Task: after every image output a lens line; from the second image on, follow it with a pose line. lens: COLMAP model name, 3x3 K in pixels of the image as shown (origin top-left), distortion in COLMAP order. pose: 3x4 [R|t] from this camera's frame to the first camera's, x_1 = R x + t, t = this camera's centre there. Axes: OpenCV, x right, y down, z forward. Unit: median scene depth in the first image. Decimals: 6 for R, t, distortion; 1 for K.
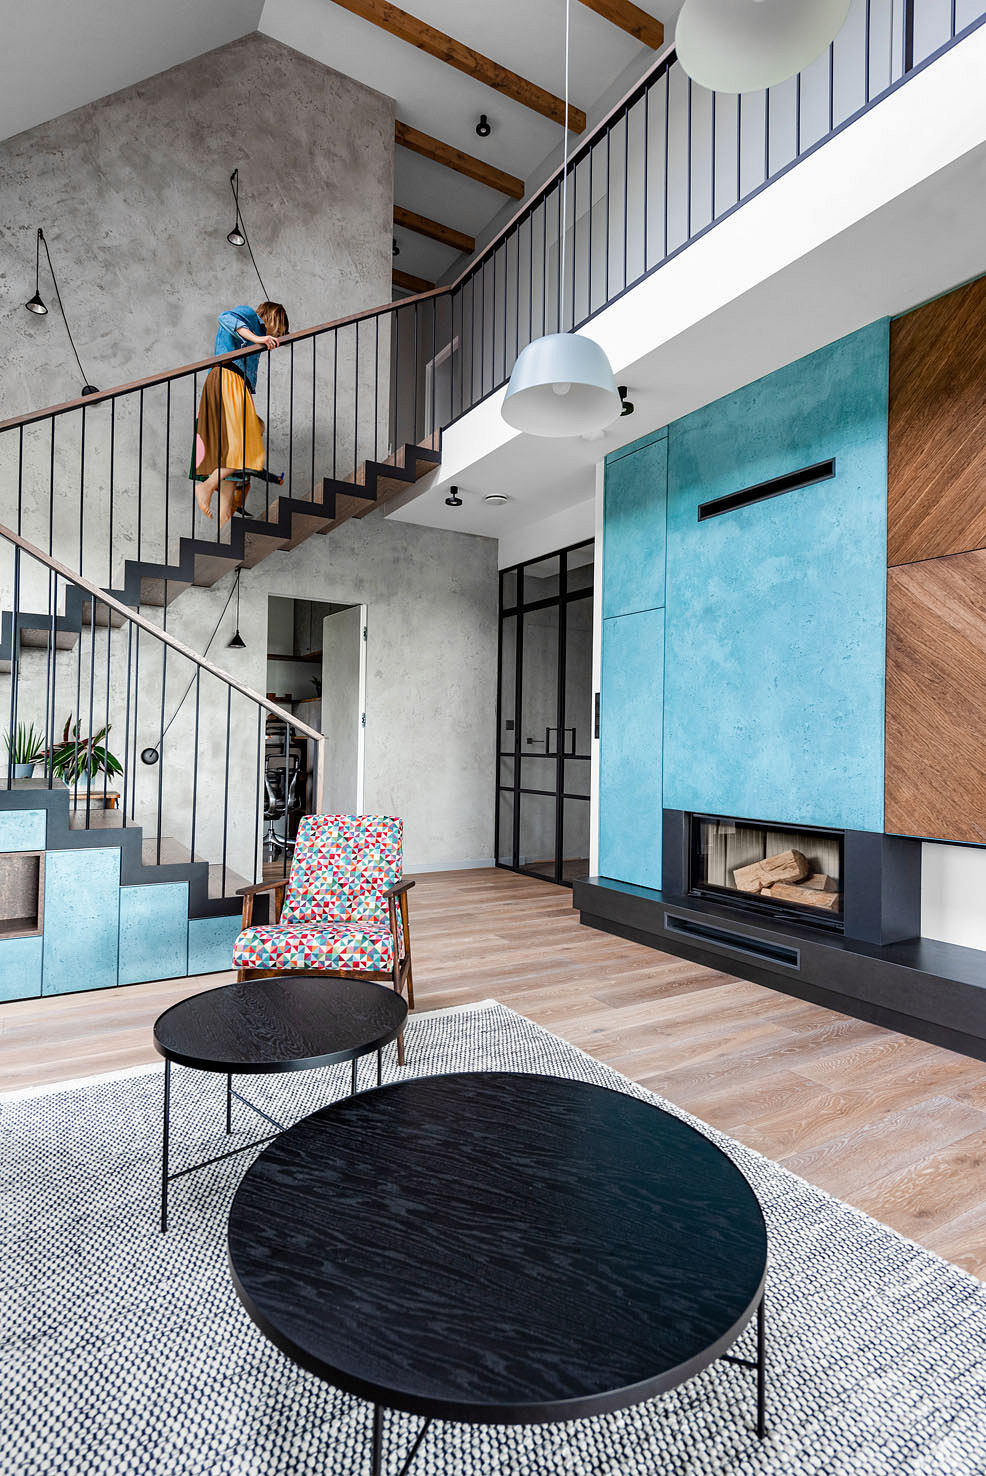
lens RADIAL K [[747.0, 0, 493.0], [0, 747.0, 738.0], [0, 0, 1]] dist [0.001067, -0.000592]
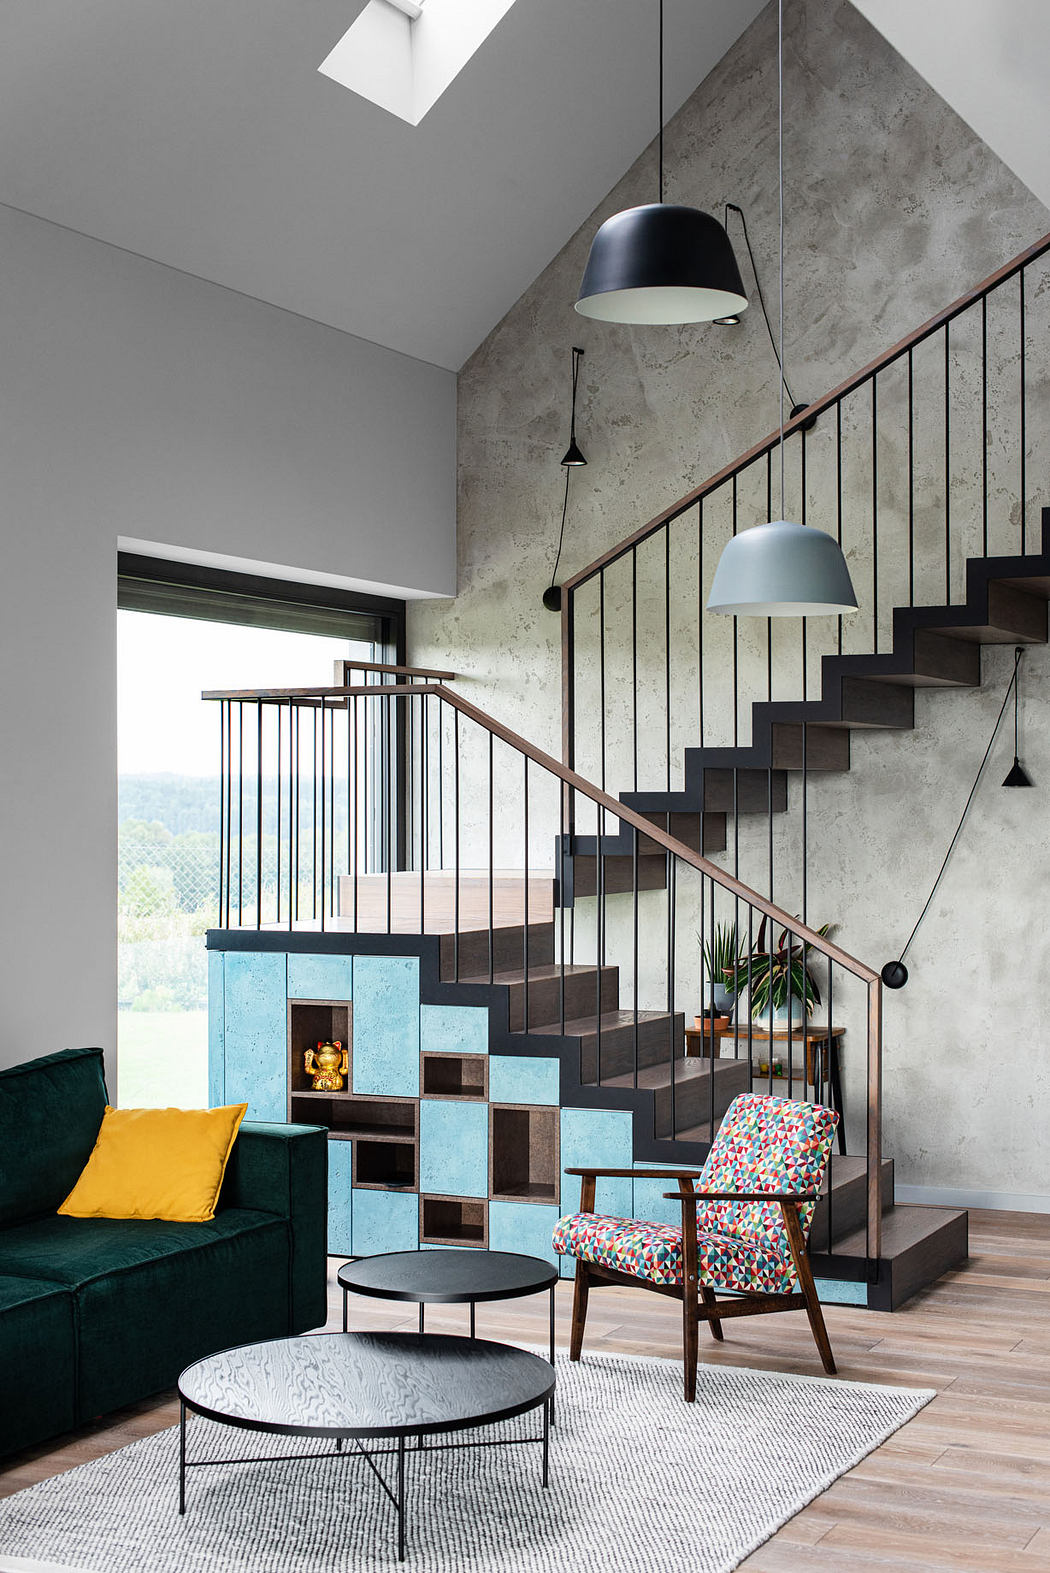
lens RADIAL K [[2200.5, 0, 525.0], [0, 2200.5, 786.5], [0, 0, 1]] dist [-0.010252, -0.026444]
pose [[0.538510, -0.026211, -0.842211, 0.928704], [0.017912, 0.999646, -0.019657, -0.102538], [0.842429, -0.004500, 0.538789, -0.237128]]
